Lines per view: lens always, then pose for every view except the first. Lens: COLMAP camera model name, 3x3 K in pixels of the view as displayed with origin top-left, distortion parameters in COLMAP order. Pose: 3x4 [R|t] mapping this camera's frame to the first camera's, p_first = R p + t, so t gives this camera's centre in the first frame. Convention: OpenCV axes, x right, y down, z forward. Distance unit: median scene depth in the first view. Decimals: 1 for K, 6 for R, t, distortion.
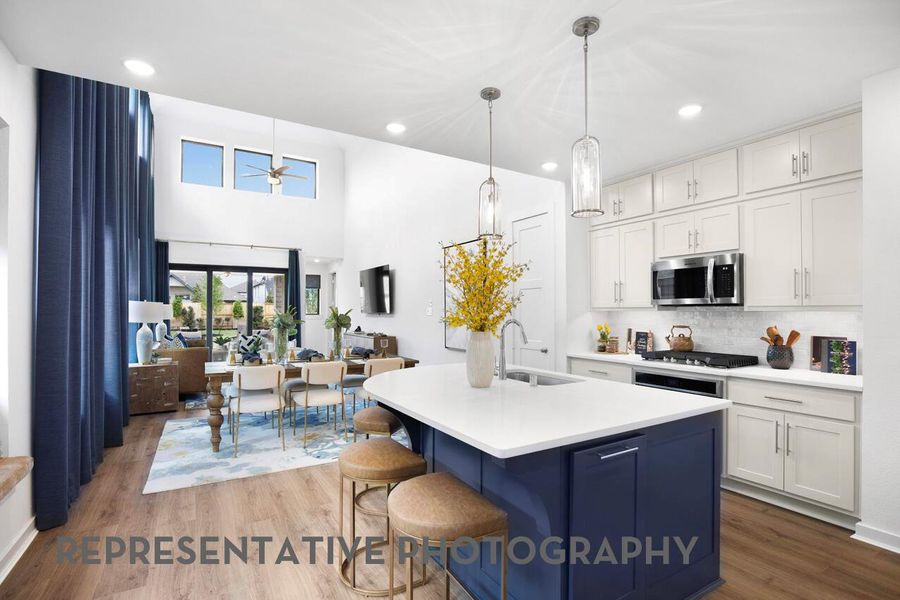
lens RADIAL K [[414.0, 0, 450.6], [0, 414.0, 306.0], [0, 0, 1]] dist [-0.008433, 0.000226]
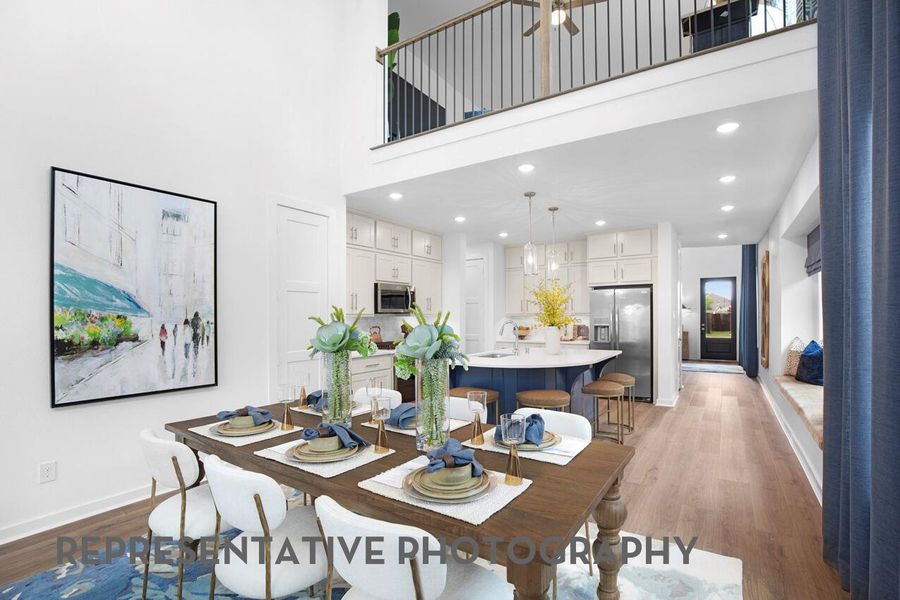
lens RADIAL K [[402.1, 0, 465.8], [0, 402.1, 315.9], [0, 0, 1]] dist [-0.019208, -0.000135]
pose [[-0.426663, 0.002492, 0.904407, -0.792636], [-0.005788, 0.999968, -0.005485, 0.014335], [-0.904392, -0.007575, -0.426635, 1.162727]]
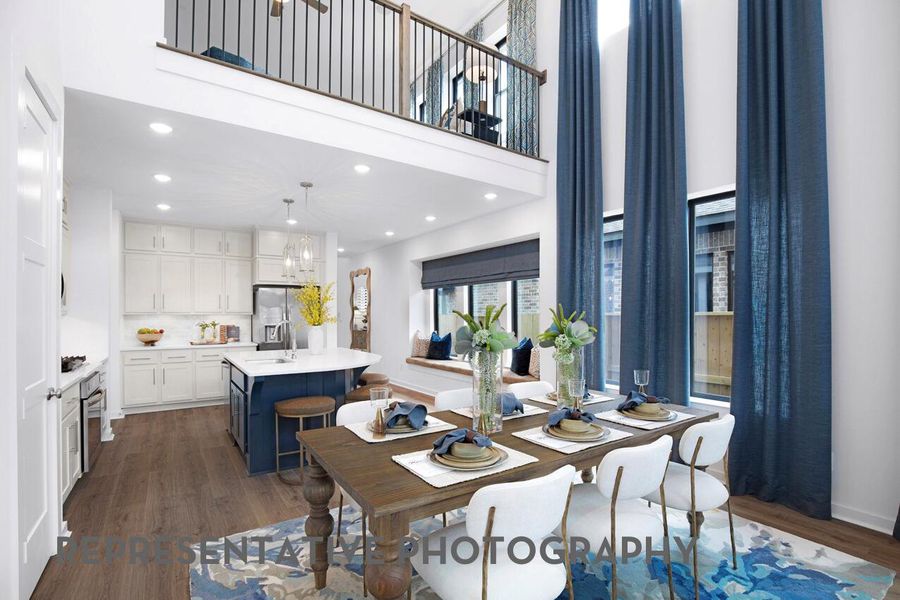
lens RADIAL K [[416.2, 0, 439.2], [0, 416.2, 313.4], [0, 0, 1]] dist [-0.000570, -0.000195]
pose [[-0.999748, -0.002753, -0.022273, -0.230398], [-0.002424, 0.999887, -0.014824, 0.017159], [0.022311, -0.014766, -0.999642, 1.577661]]
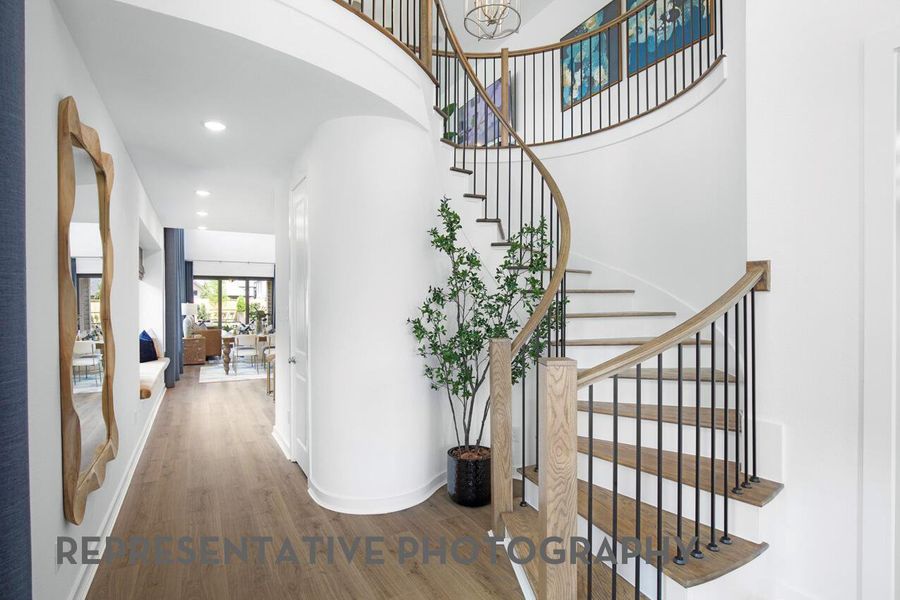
lens RADIAL K [[449.2, 0, 450.0], [0, 449.2, 300.0], [0, 0, 1]] dist [-0.003718, -0.000231]
pose [[0.999064, -0.002818, -0.043155, 0.623547], [0.002980, 0.999989, 0.003689, -0.038033], [0.043144, -0.003814, 0.999062, -1.154835]]
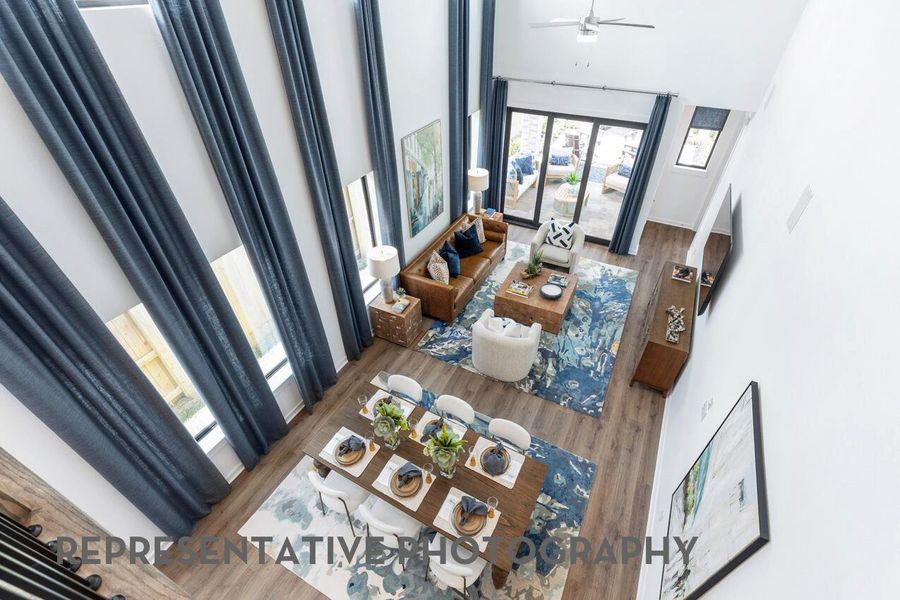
lens RADIAL K [[403.5, 0, 463.7], [0, 403.5, 298.4], [0, 0, 1]] dist [0.001511, -0.000086]
pose [[0.519164, 0.552051, -0.652463, 0.065160], [-0.000857, 0.763742, 0.645521, -0.683365], [0.854674, -0.334572, 0.396981, 0.926375]]
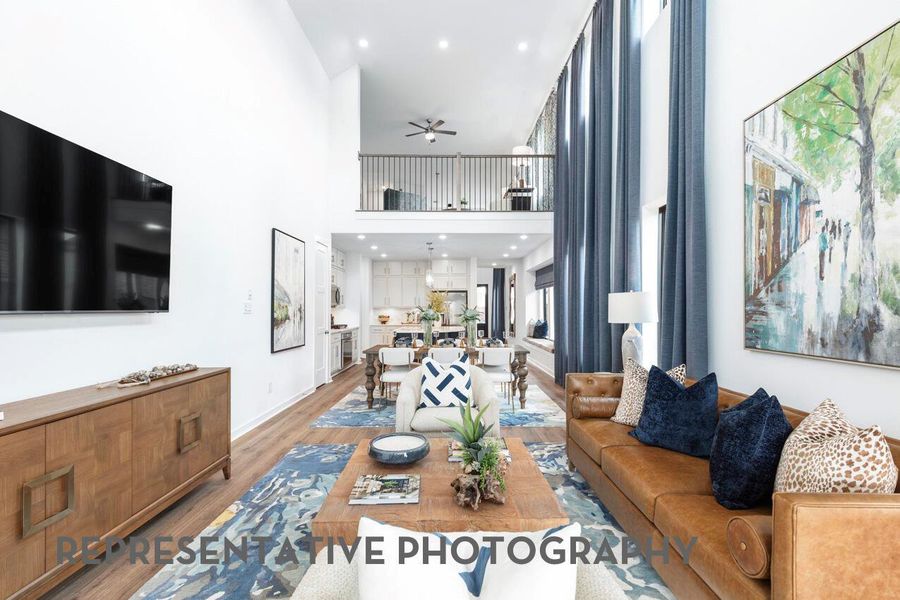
lens RADIAL K [[403.7, 0, 450.0], [0, 403.7, 300.0], [0, 0, 1]] dist [0.030460, -0.000054]
pose [[-0.850226, 0.011718, 0.526287, -1.040966], [-0.006112, 0.999465, -0.032128, 0.032894], [-0.526382, -0.030532, -0.849700, 2.176437]]
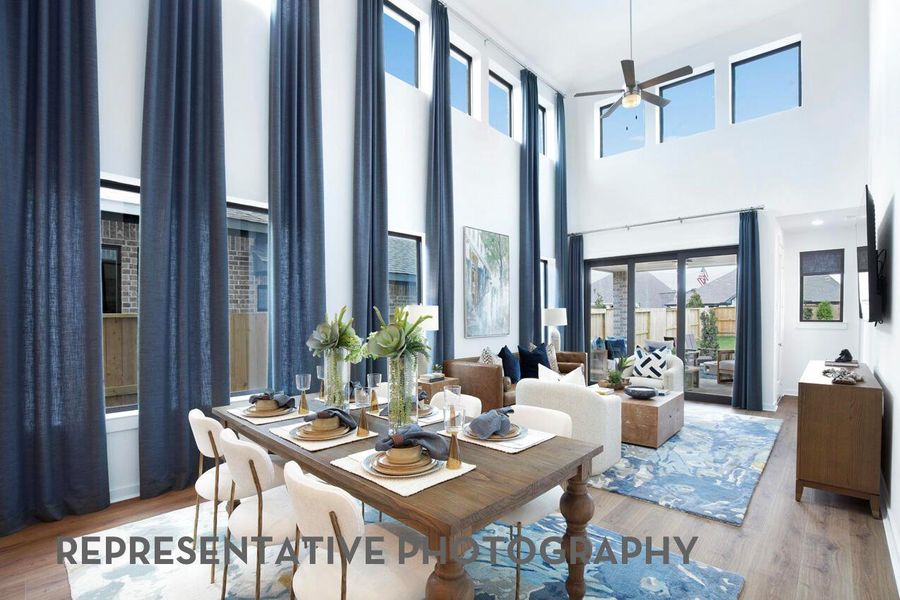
lens RADIAL K [[419.7, 0, 469.7], [0, 419.7, 323.5], [0, 0, 1]] dist [-0.034689, 0.000087]
pose [[0.283755, 0.018396, -0.958720, 0.163195], [0.013372, 0.999643, 0.023139, 0.010582], [0.958804, -0.019386, 0.283408, 1.055711]]
